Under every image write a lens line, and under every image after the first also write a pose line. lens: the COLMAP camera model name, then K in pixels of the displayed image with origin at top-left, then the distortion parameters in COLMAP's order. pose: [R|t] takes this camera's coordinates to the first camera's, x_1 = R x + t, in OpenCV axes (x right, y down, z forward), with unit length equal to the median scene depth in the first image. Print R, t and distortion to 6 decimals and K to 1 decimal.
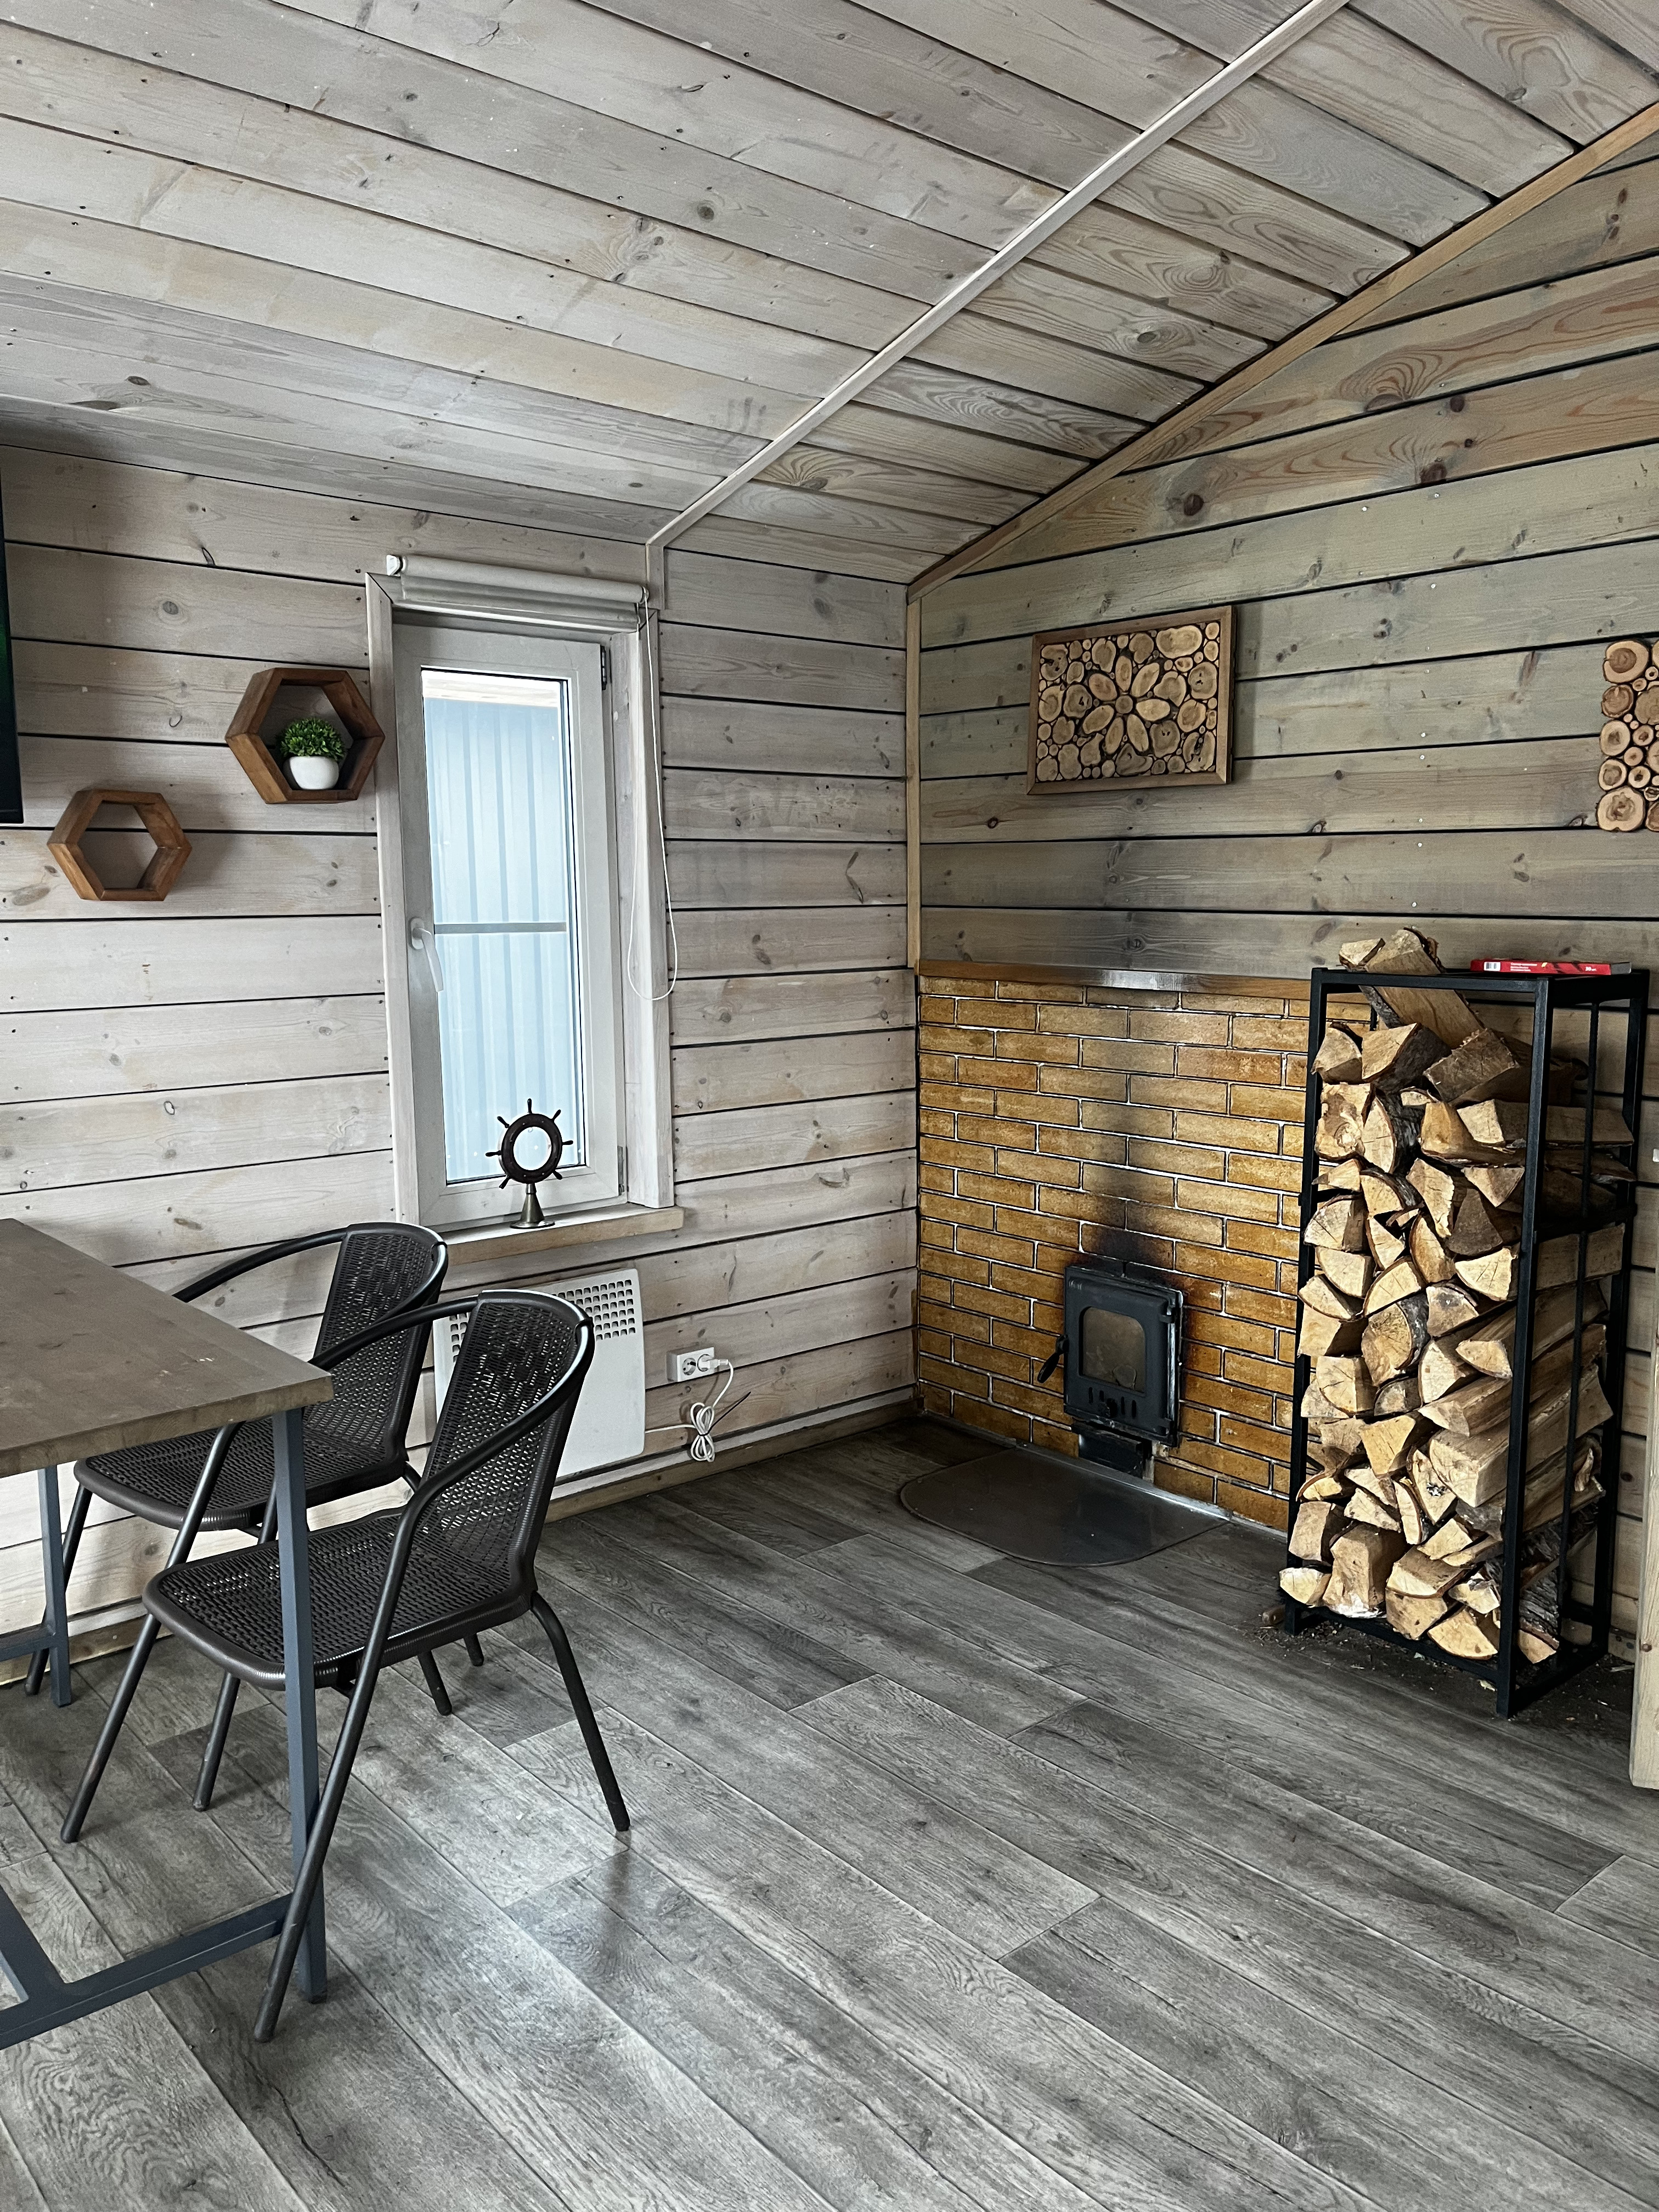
lens RADIAL K [[1669.6, 0, 783.4], [0, 1669.6, 1120.6], [0, 0, 1]] dist [0.087825, -0.133063]
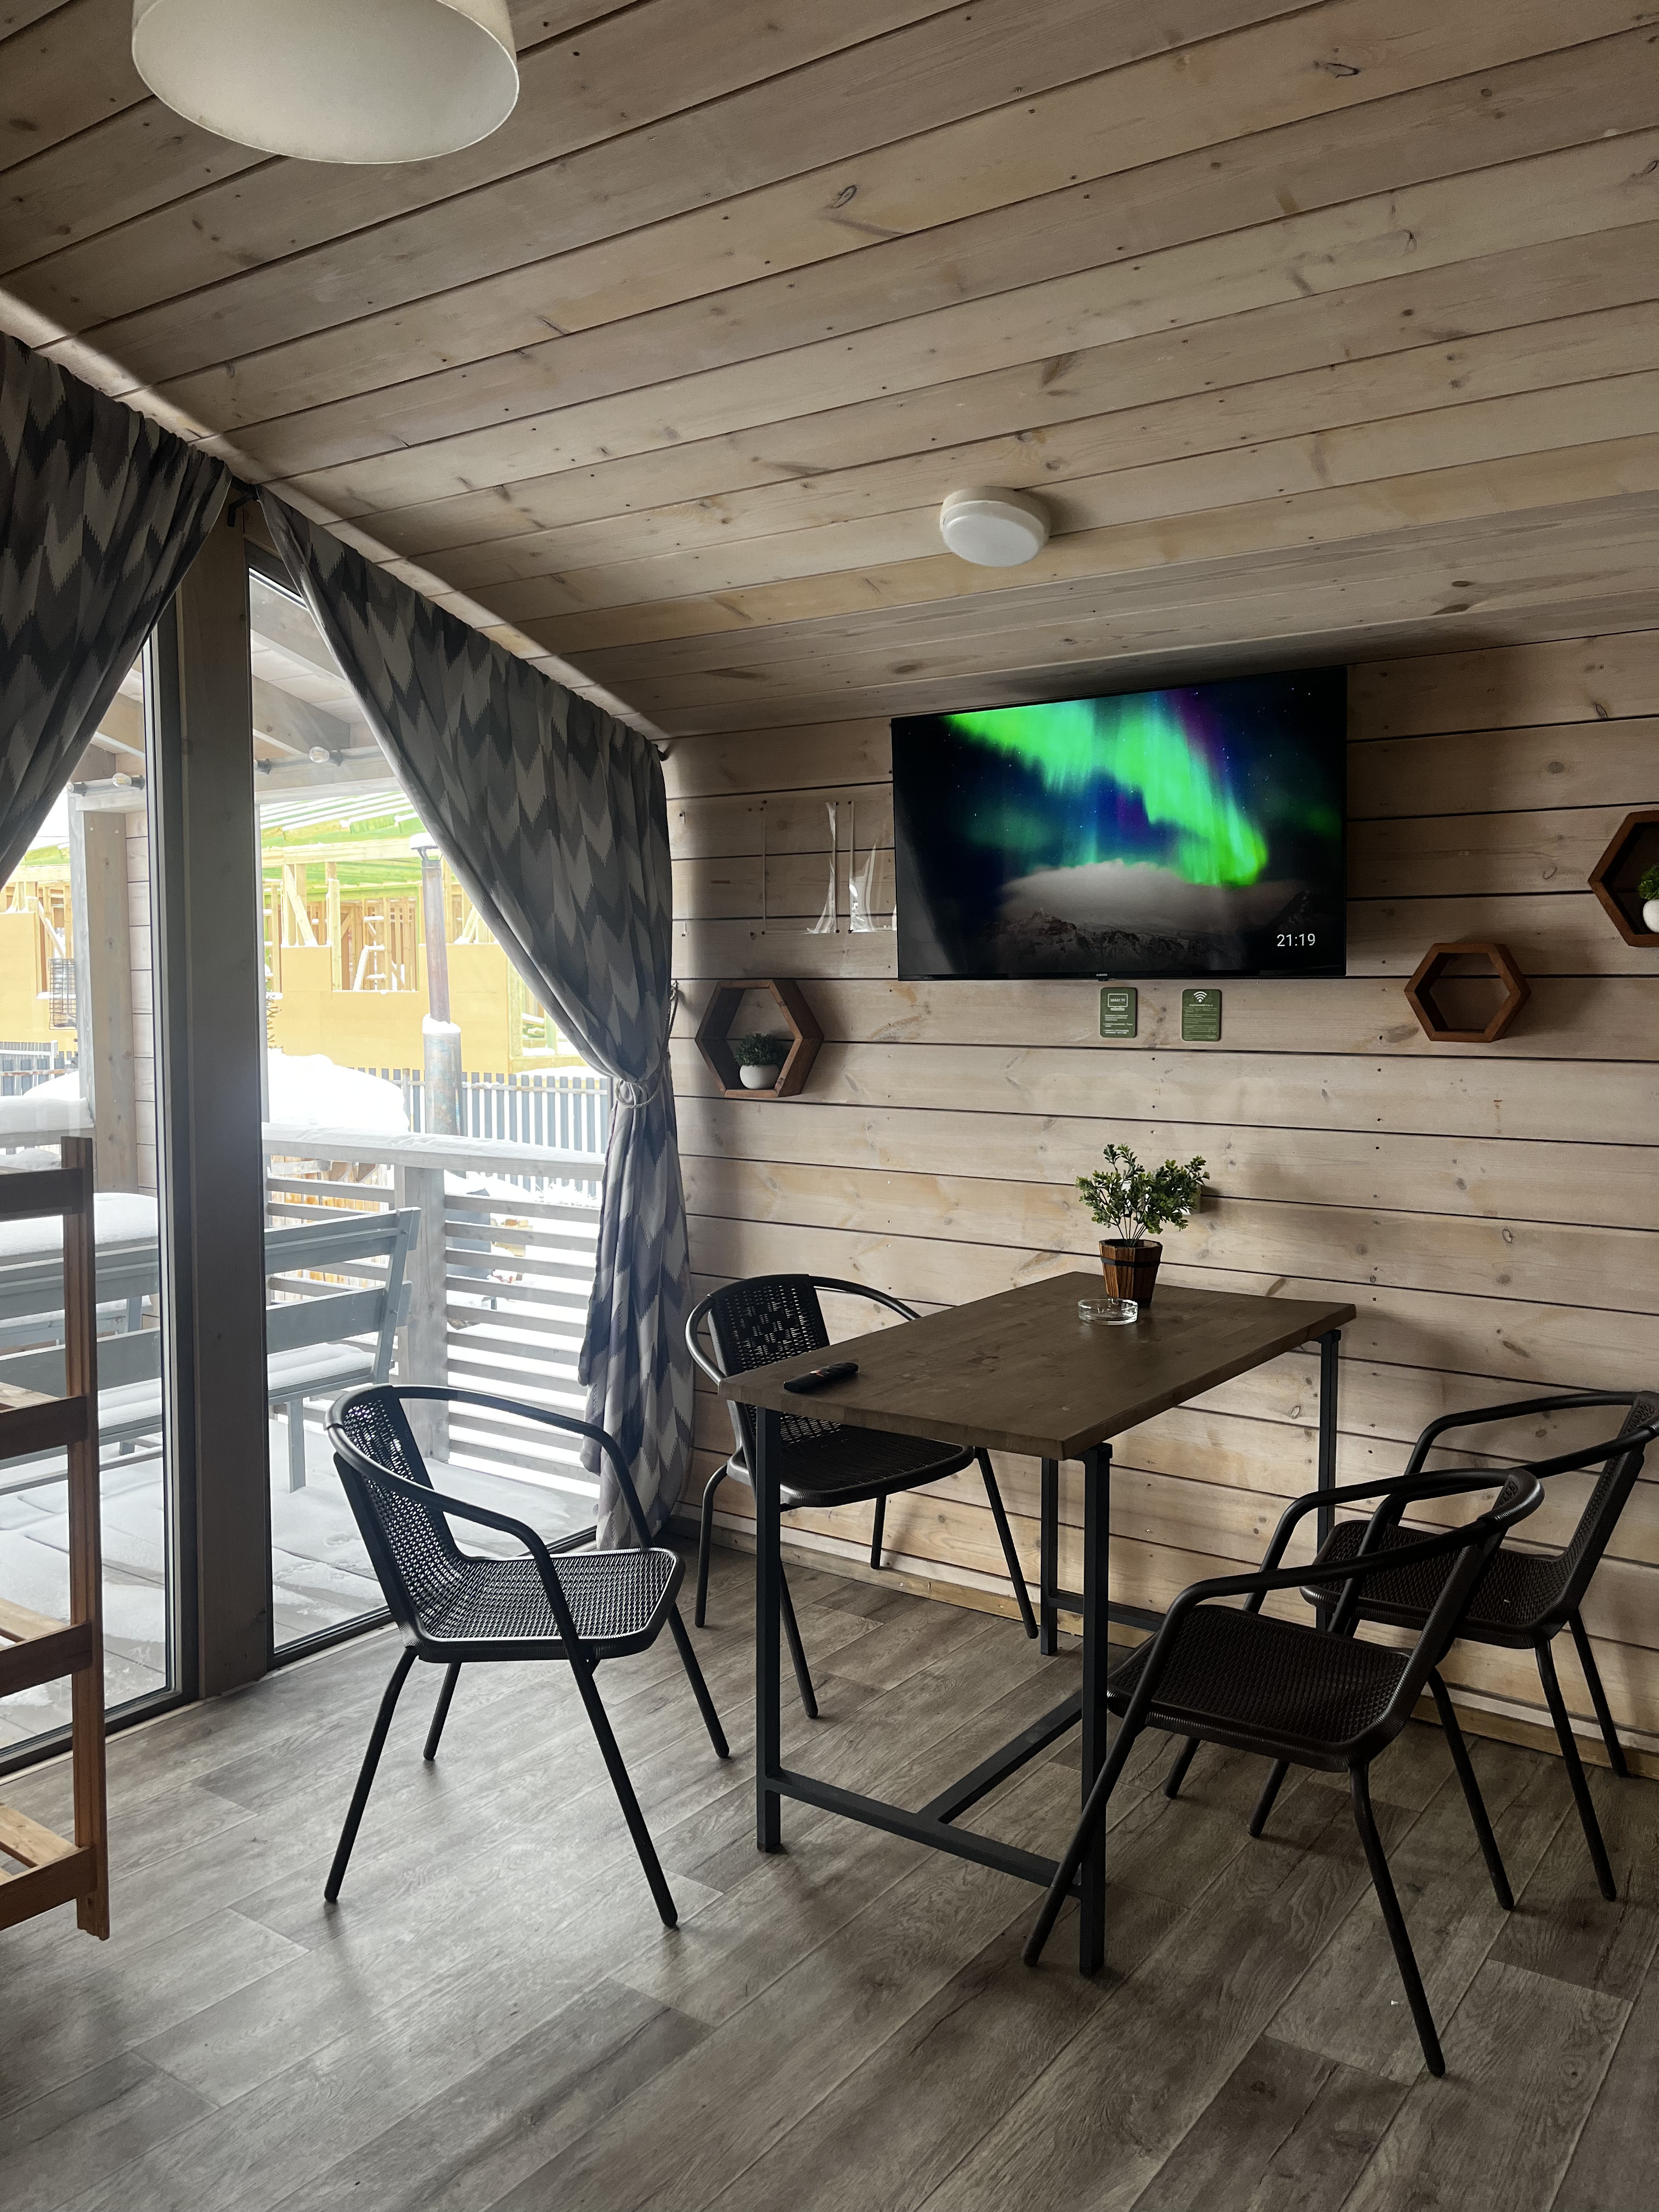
lens RADIAL K [[1661.3, 0, 829.5], [0, 1661.3, 1106.0], [0, 0, 1]] dist [-0.001107, -0.003539]
pose [[0.254287, 0.081429, -0.963695, 0.542394], [-0.134016, 0.989803, 0.048273, -0.084203], [0.957798, 0.116875, 0.262607, 0.321447]]
